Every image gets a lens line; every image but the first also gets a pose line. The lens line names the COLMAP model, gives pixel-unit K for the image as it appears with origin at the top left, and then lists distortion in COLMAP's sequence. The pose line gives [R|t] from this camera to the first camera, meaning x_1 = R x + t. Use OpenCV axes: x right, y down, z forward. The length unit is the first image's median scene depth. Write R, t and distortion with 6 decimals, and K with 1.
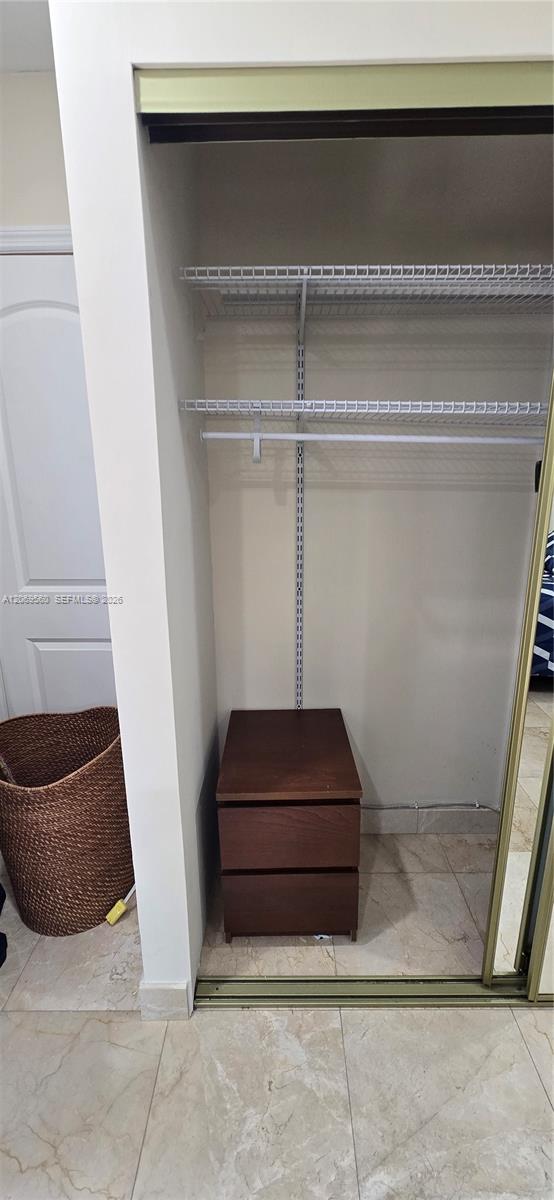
lens RADIAL K [[485.2, 0, 277.9], [0, 485.2, 595.9], [0, 0, 1]] dist [0.004209, -0.001195]
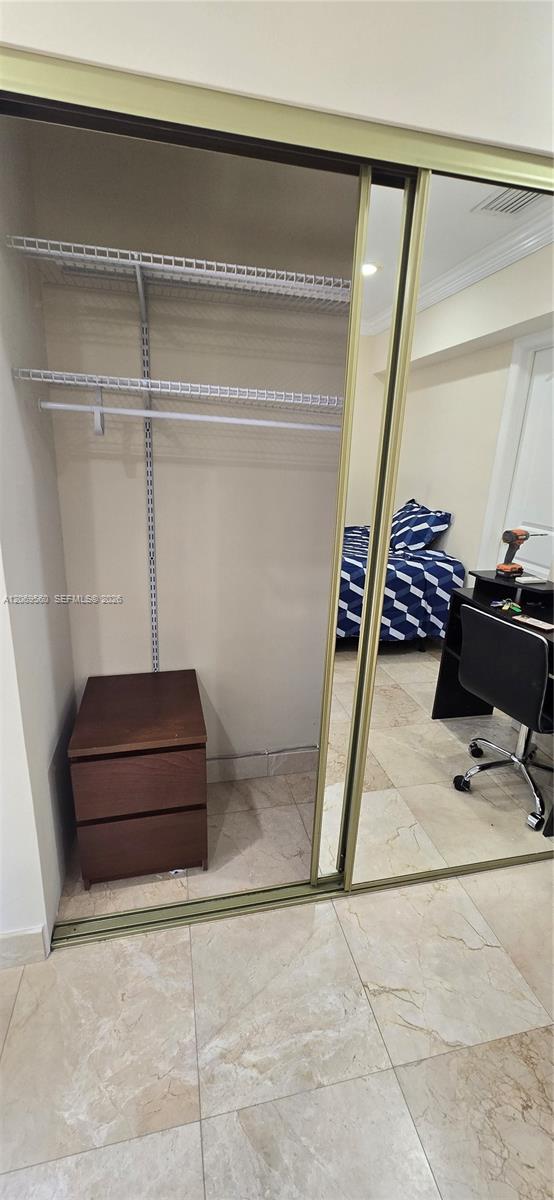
lens RADIAL K [[485.2, 0, 276.4], [0, 485.2, 596.7], [0, 0, 1]] dist [0.004209, -0.001195]
pose [[0.972386, -0.020709, 0.232456, 0.071615], [0.010526, 0.998933, 0.044961, 0.029152], [-0.233140, -0.041273, 0.971567, -0.113186]]
